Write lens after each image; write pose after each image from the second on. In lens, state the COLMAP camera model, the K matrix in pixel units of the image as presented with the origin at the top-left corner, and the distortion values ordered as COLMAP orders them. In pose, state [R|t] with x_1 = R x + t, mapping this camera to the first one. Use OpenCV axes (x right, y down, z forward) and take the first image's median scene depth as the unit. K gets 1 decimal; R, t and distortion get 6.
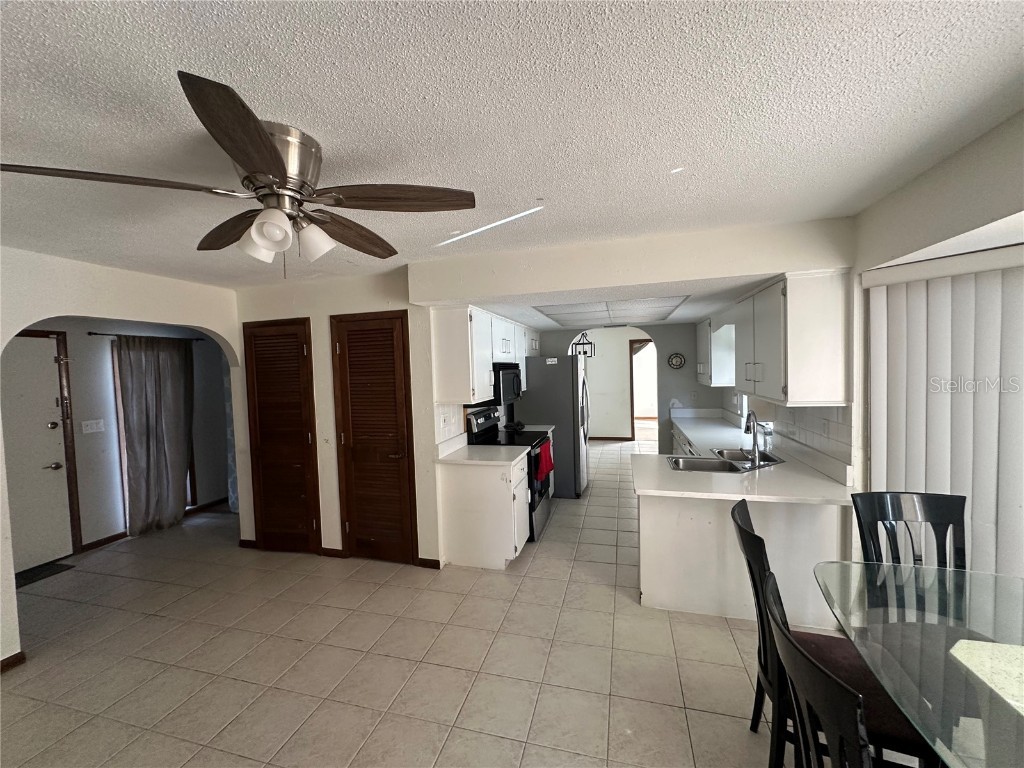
lens RADIAL K [[408.7, 0, 513.3], [0, 408.7, 384.5], [0, 0, 1]] dist [-0.000668, -0.000024]
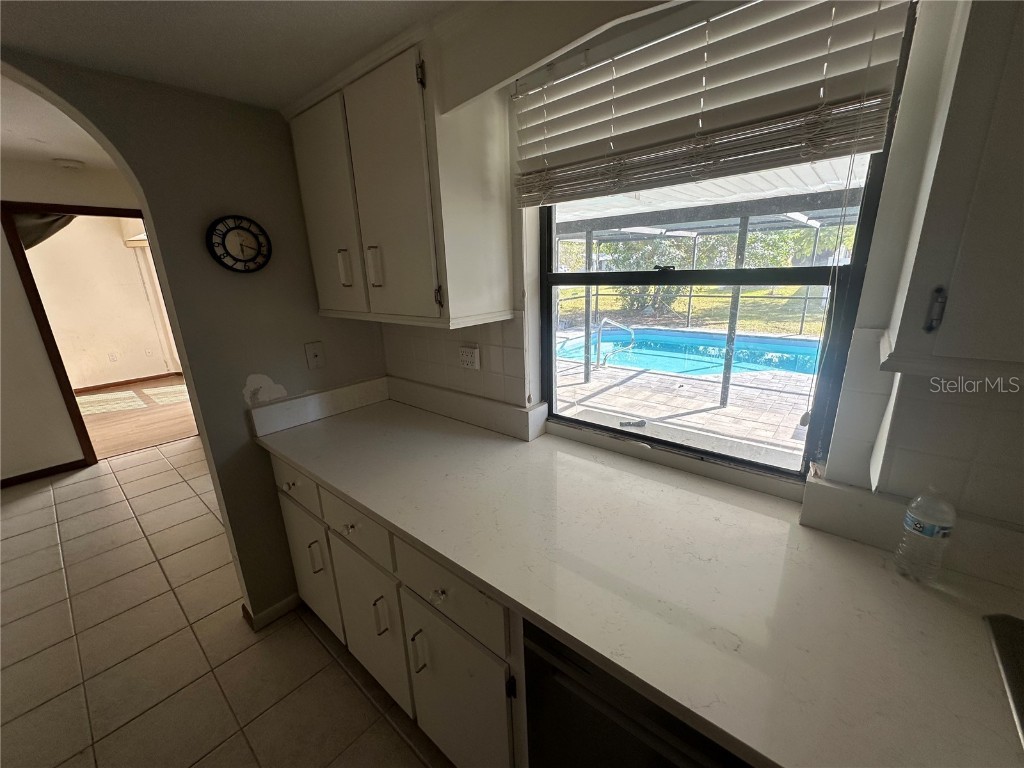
lens RADIAL K [[408.7, 0, 513.4], [0, 408.7, 384.3], [0, 0, 1]] dist [-0.000668, -0.000024]
pose [[0.424087, -0.231703, 0.875479, 0.209281], [0.054259, 0.971481, 0.230827, -0.018436], [-0.903995, -0.050388, 0.424564, 0.704850]]
